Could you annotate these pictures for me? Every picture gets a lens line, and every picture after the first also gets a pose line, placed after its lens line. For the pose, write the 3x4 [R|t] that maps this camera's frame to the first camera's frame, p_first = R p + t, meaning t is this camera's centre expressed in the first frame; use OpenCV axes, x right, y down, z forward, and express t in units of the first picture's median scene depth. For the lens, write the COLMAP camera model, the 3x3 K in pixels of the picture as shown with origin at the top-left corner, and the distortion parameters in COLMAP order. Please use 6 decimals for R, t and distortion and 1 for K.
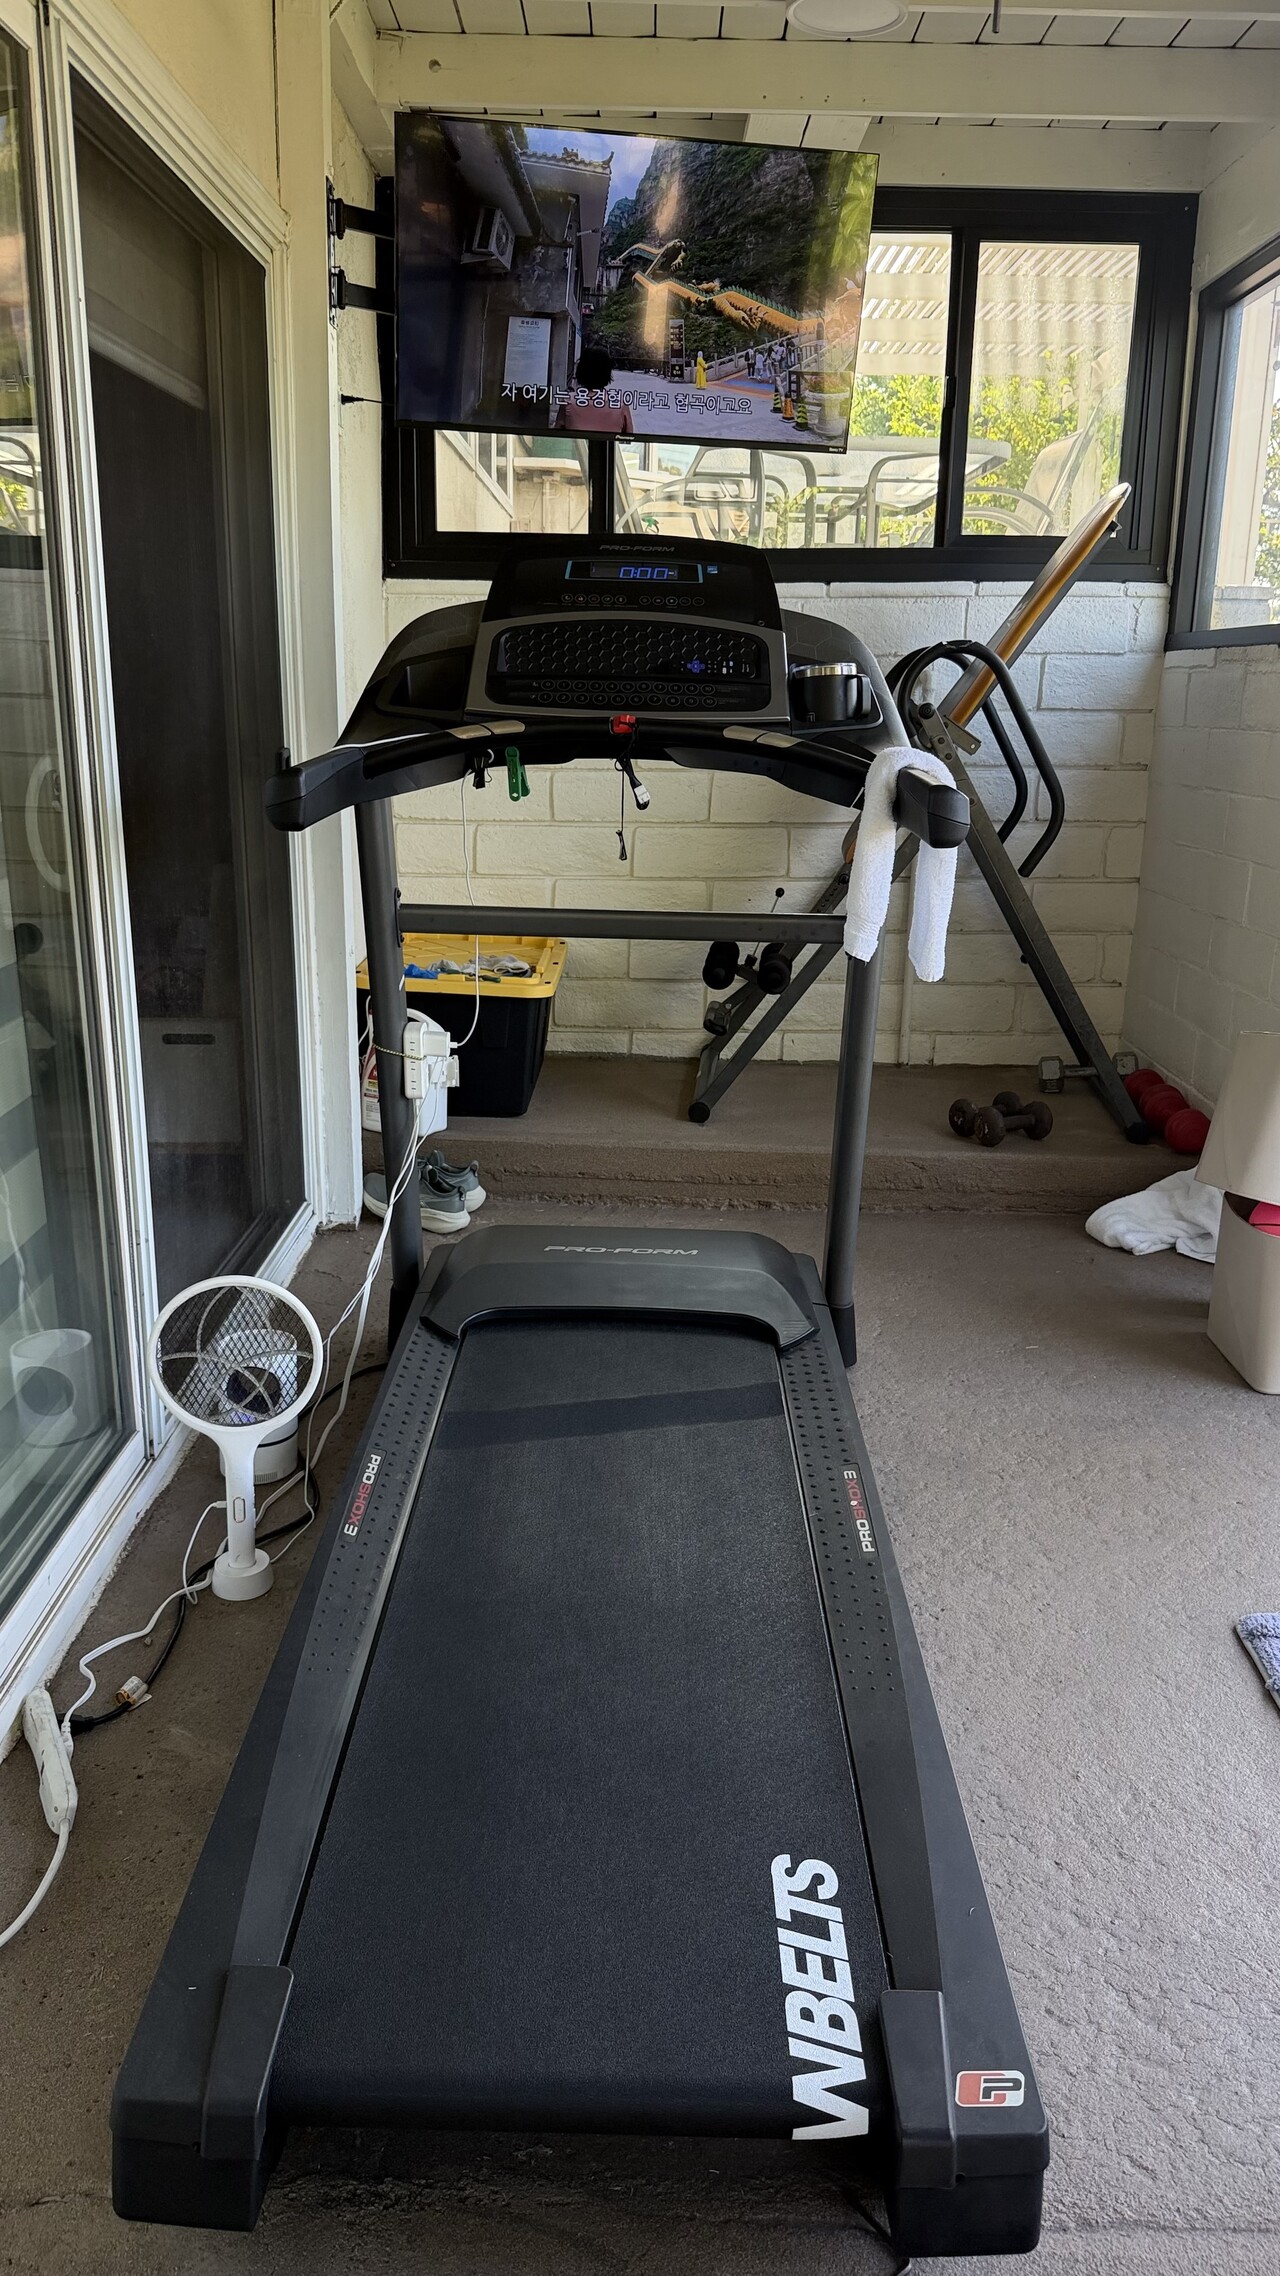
lens RADIAL K [[1571.8, 0, 640.0], [0, 1571.8, 1138.0], [0, 0, 1]] dist [0.123772, -0.252680]
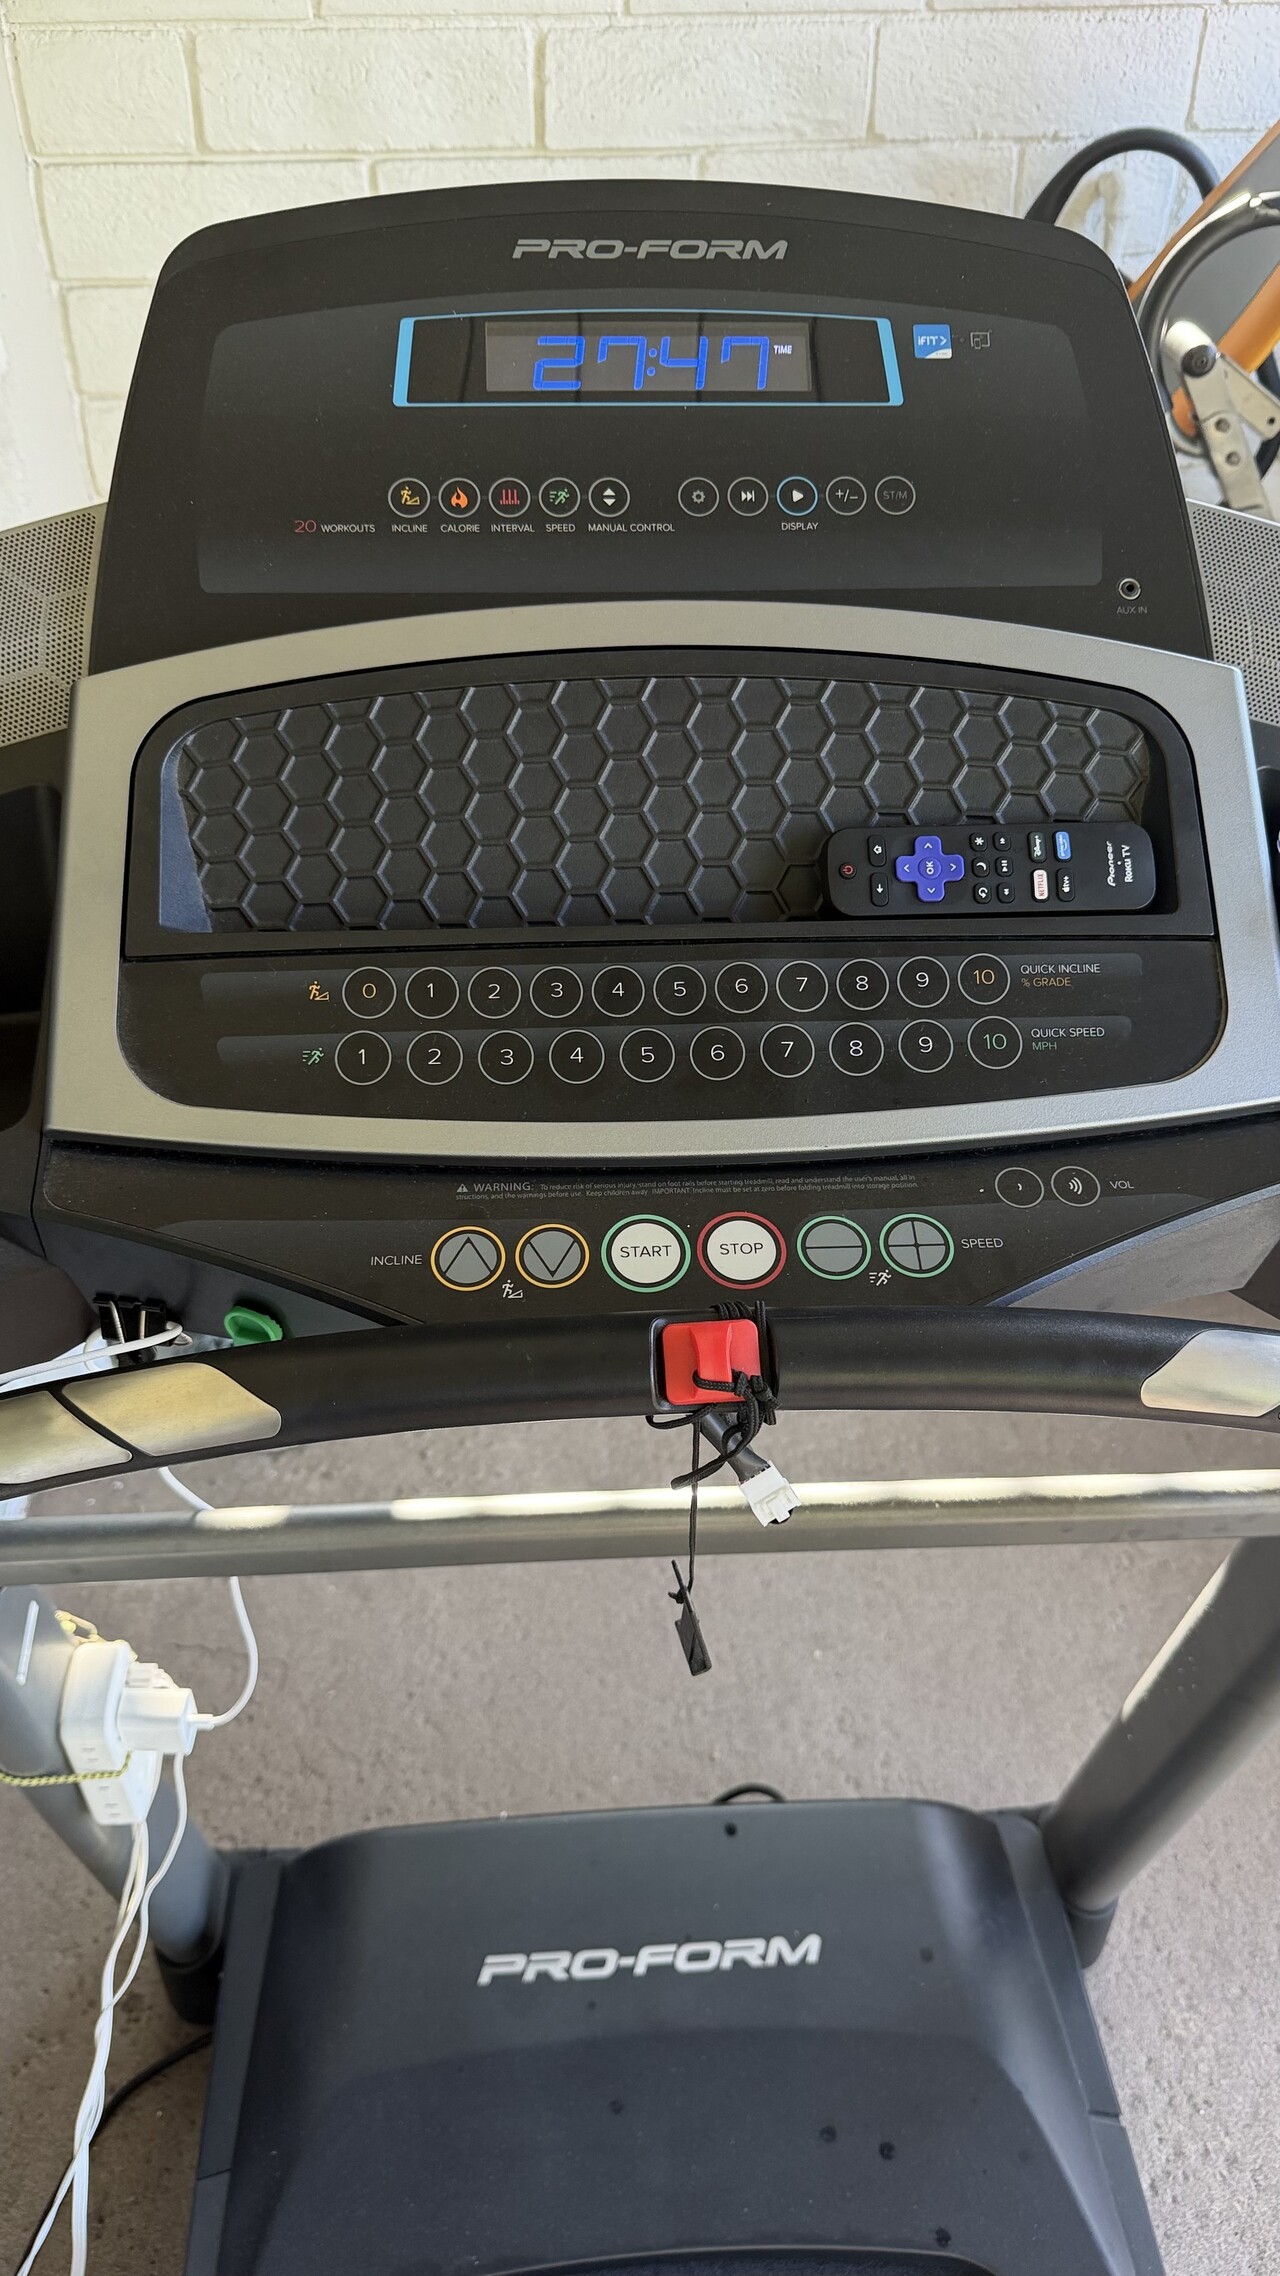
lens RADIAL K [[1610.4, 0, 603.3], [0, 1610.4, 1137.1], [0, 0, 1]] dist [0.078679, -0.134545]
pose [[0.995641, -0.049903, 0.078795, -0.042578], [0.017396, 0.929360, 0.368766, -0.361593], [-0.091631, -0.365788, 0.926177, 0.753357]]
